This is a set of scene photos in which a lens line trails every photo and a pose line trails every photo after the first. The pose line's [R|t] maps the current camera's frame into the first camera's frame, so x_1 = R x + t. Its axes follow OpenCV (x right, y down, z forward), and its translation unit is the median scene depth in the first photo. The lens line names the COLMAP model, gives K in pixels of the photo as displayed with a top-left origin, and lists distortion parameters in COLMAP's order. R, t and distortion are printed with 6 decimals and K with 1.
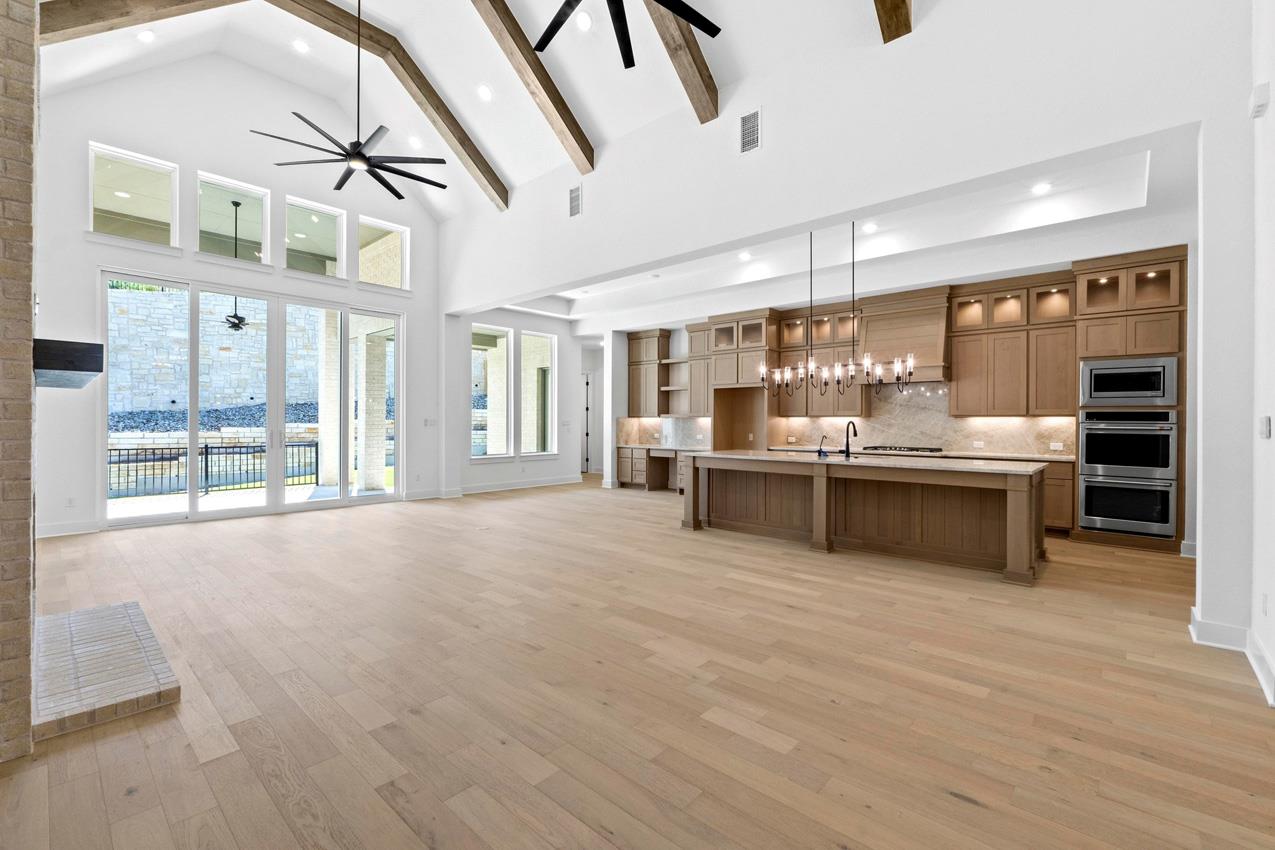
lens RADIAL K [[546.3, 0, 635.1], [0, 546.3, 423.3], [0, 0, 1]] dist [-0.004788, -0.000451]
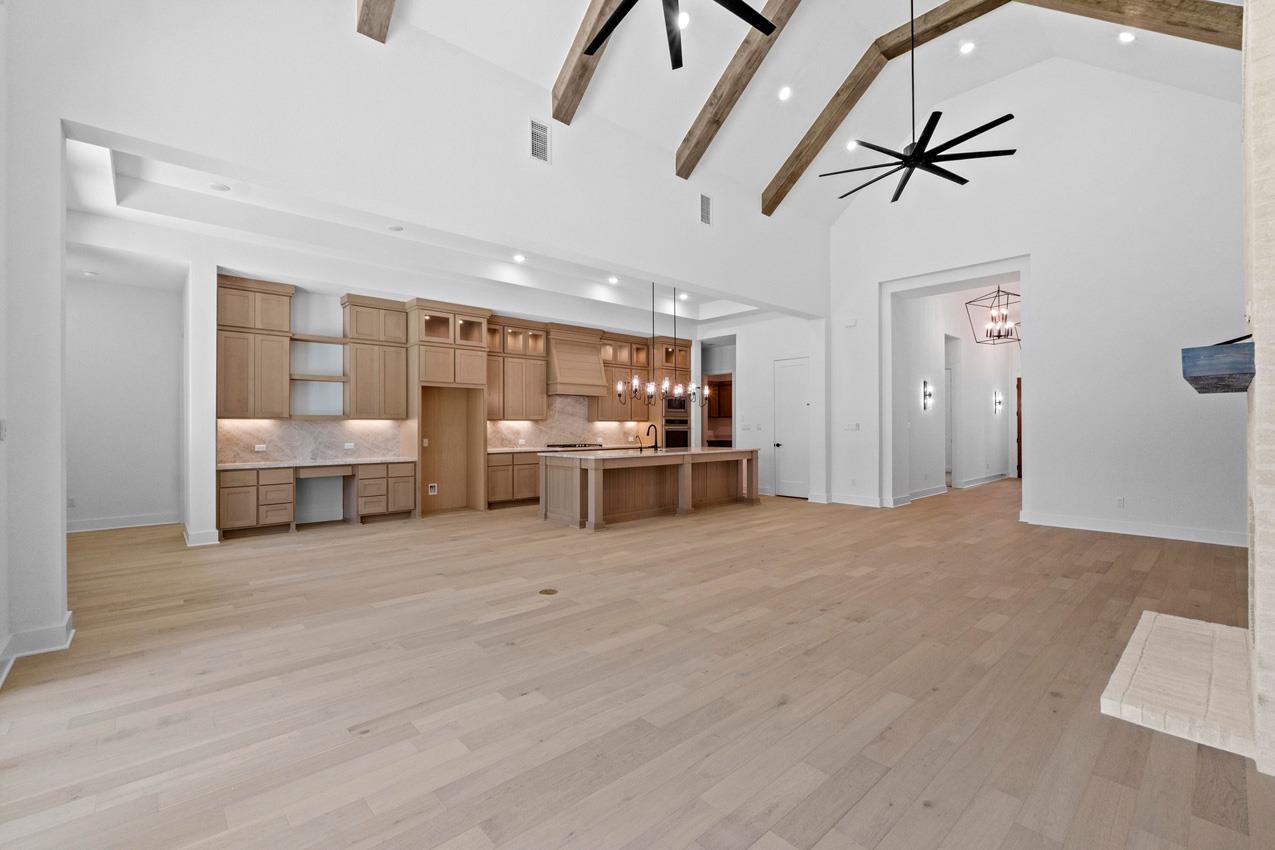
lens RADIAL K [[541.3, 0, 633.3], [0, 541.3, 421.7], [0, 0, 1]] dist [-0.003987, -0.000426]
pose [[0.097896, 0.003067, 0.995192, -0.625262], [0.003634, 0.999987, -0.003439, -0.004290], [-0.995190, 0.003953, 0.097883, 0.578594]]
